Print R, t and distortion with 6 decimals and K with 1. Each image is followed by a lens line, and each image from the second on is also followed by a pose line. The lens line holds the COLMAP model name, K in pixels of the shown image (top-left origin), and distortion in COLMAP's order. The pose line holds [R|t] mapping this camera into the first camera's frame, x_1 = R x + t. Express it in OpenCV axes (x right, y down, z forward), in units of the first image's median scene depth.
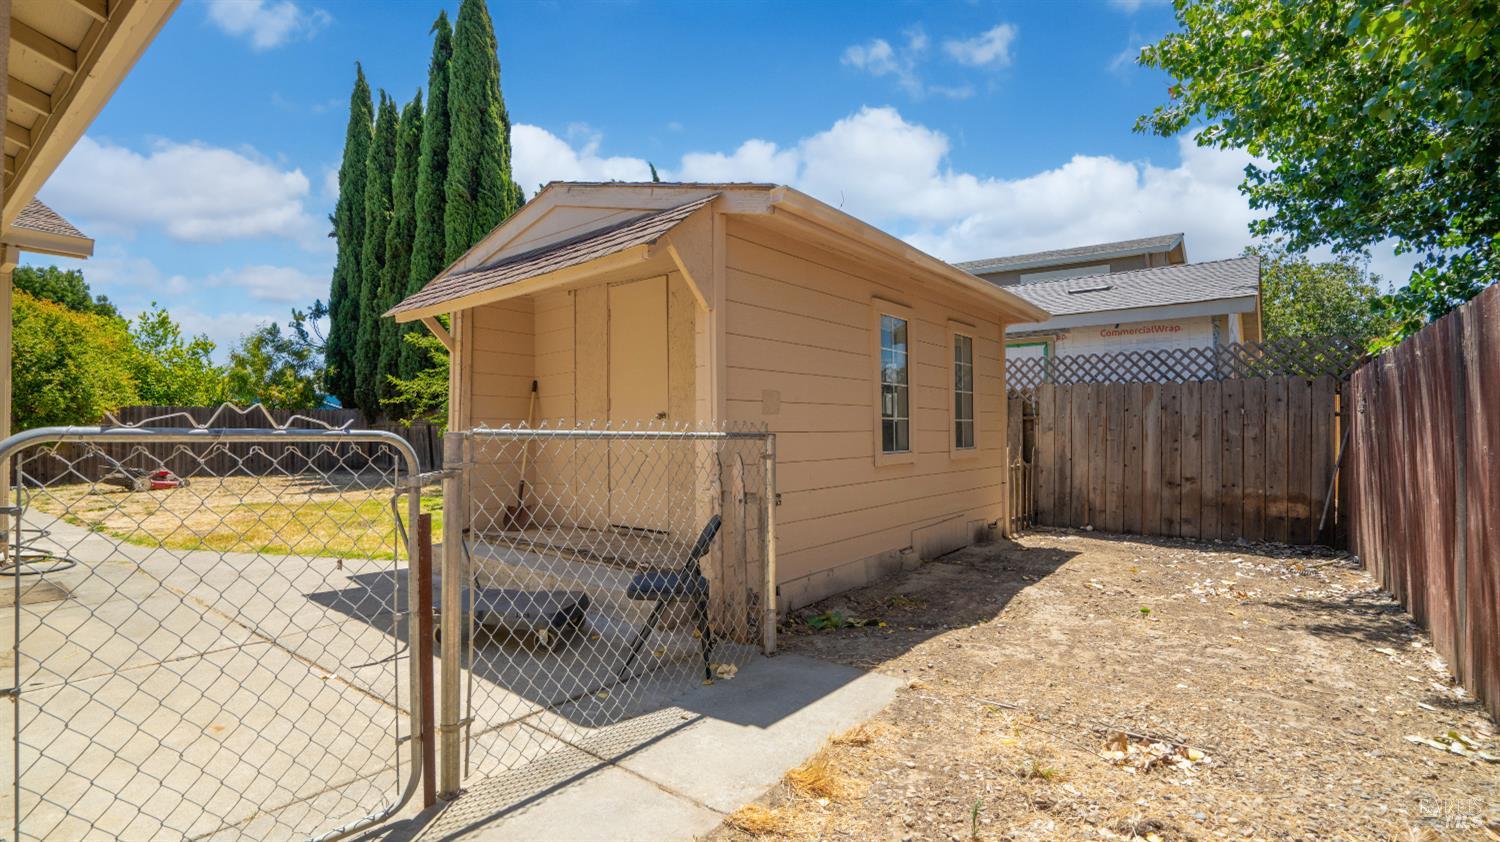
lens RADIAL K [[695.5, 0, 743.8], [0, 695.5, 426.2], [0, 0, 1]] dist [-0.012246, 0.000120]
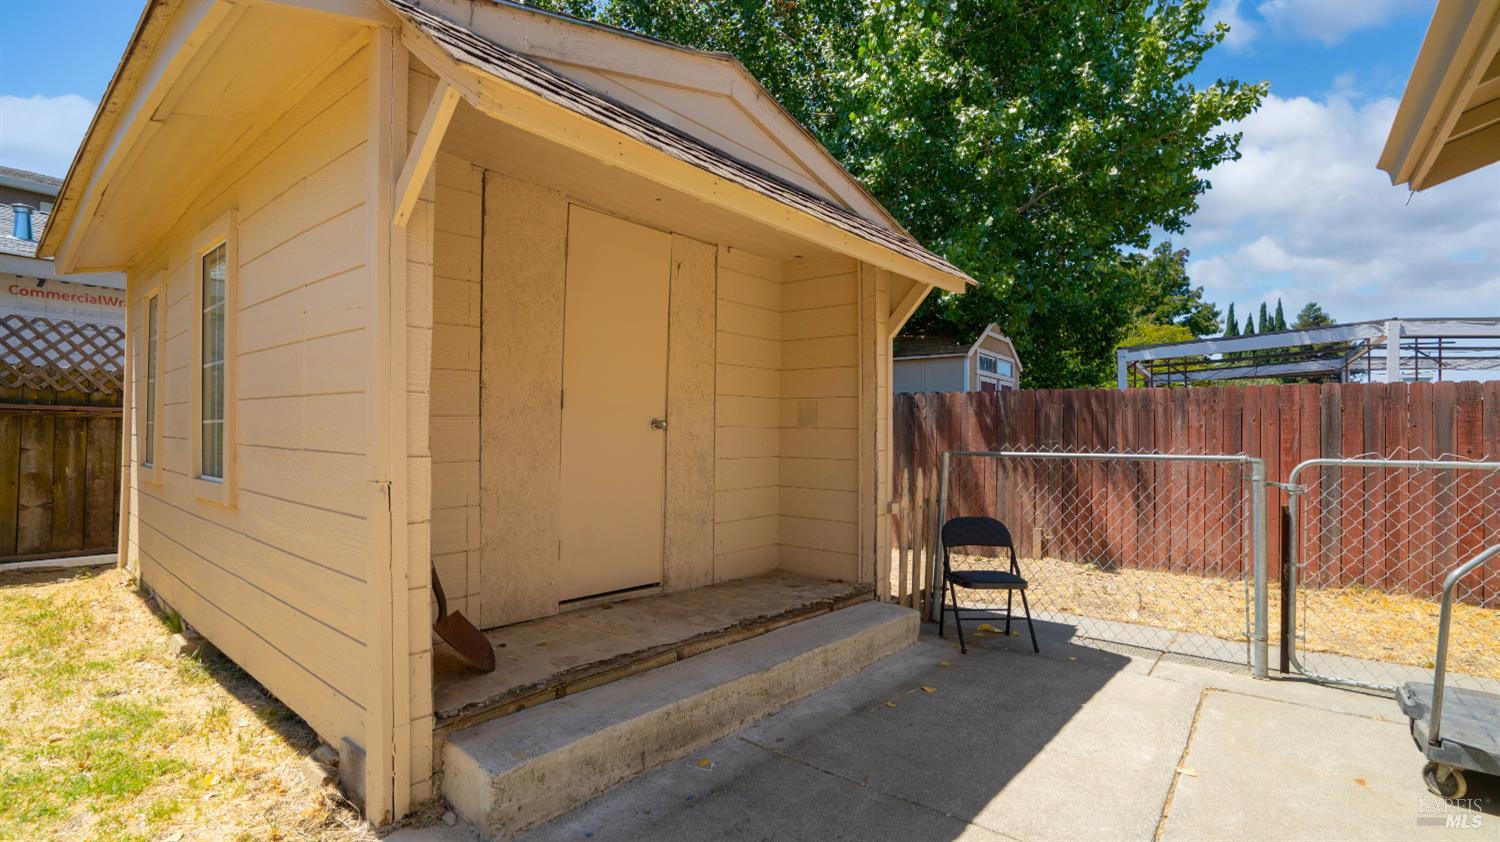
lens RADIAL K [[695.5, 0, 744.7], [0, 695.5, 423.0], [0, 0, 1]] dist [-0.012246, 0.000120]
pose [[-0.008206, 0.017371, 0.999815, -0.897234], [-0.027941, 0.999455, -0.017594, -0.005812], [-0.999576, -0.028080, -0.007716, 0.982891]]
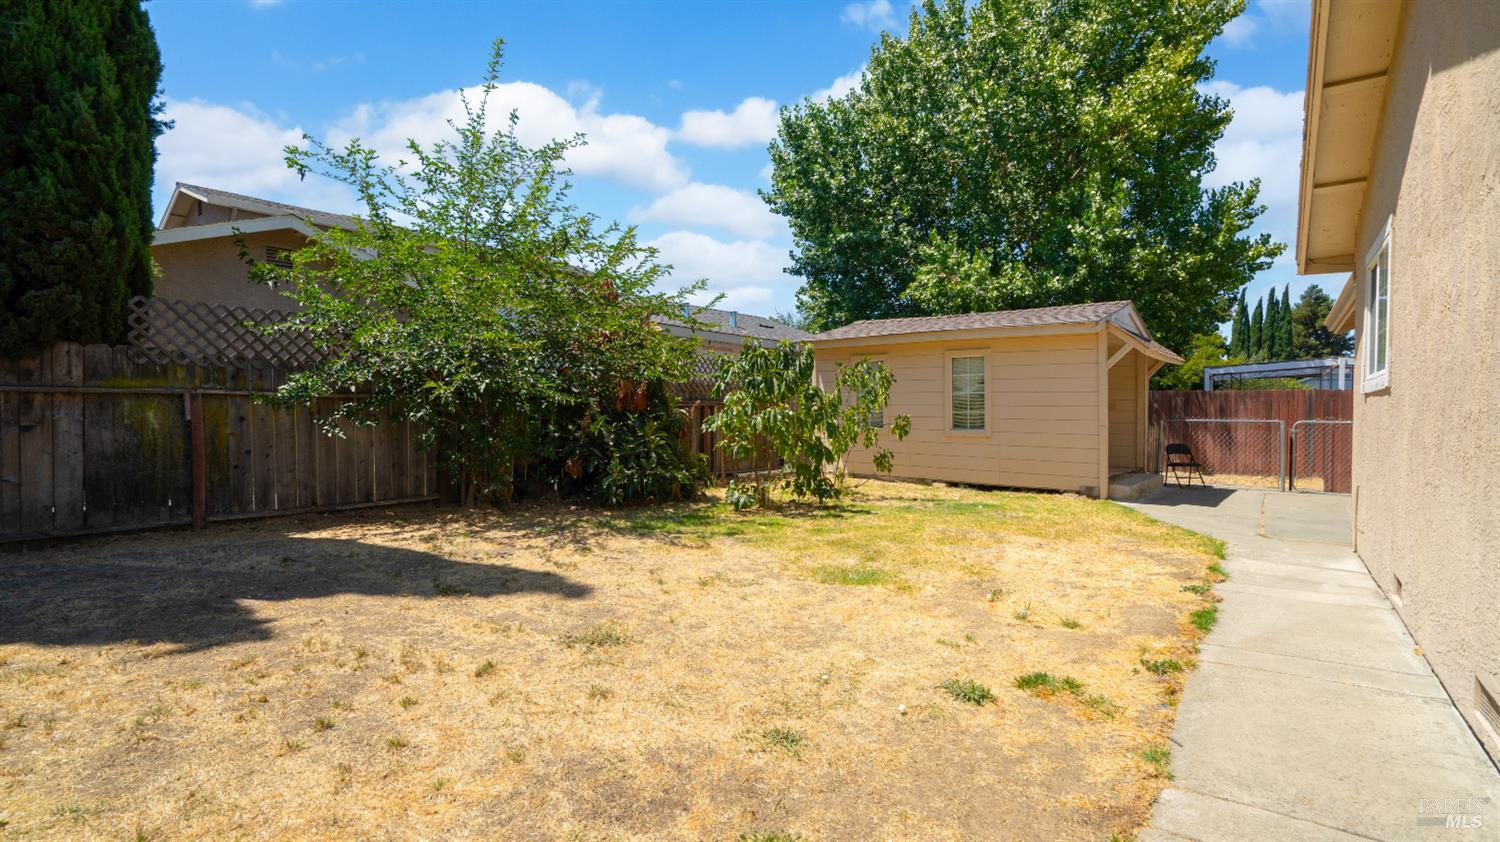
lens RADIAL K [[695.5, 0, 747.6], [0, 695.5, 420.3], [0, 0, 1]] dist [-0.012246, 0.000120]
pose [[-0.009082, -0.019565, 0.999767, -1.560717], [-0.018604, 0.999639, 0.019393, -0.008611], [-0.999786, -0.018424, -0.009443, 1.518138]]
